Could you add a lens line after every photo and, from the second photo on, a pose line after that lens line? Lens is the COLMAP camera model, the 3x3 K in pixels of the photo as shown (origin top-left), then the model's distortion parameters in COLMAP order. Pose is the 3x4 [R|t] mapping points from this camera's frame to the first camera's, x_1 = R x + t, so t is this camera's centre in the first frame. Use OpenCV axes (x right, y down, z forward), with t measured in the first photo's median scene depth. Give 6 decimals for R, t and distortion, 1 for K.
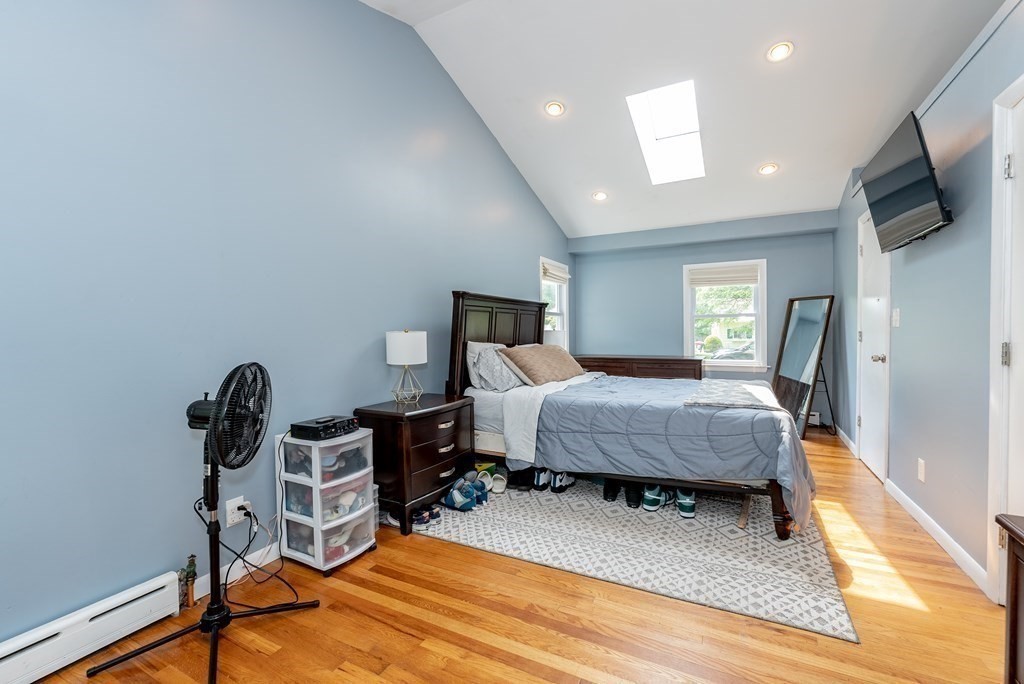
lens RADIAL K [[427.0, 0, 511.1], [0, 427.0, 349.1], [0, 0, 1]] dist [-0.001898, -0.000328]
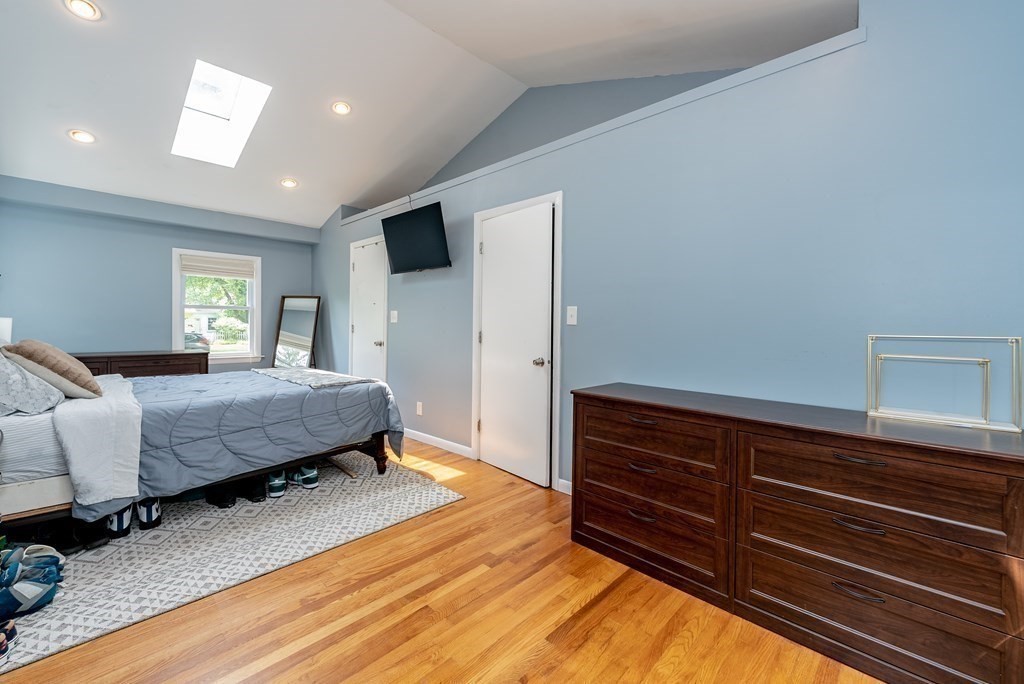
lens RADIAL K [[420.0, 0, 511.2], [0, 420.0, 337.6], [0, 0, 1]] dist [-0.002234, -0.000339]
pose [[0.292035, -0.017090, 0.956255, -0.463298], [0.025419, 0.999626, 0.010103, -0.001637], [-0.956070, 0.021357, 0.292360, 0.155118]]
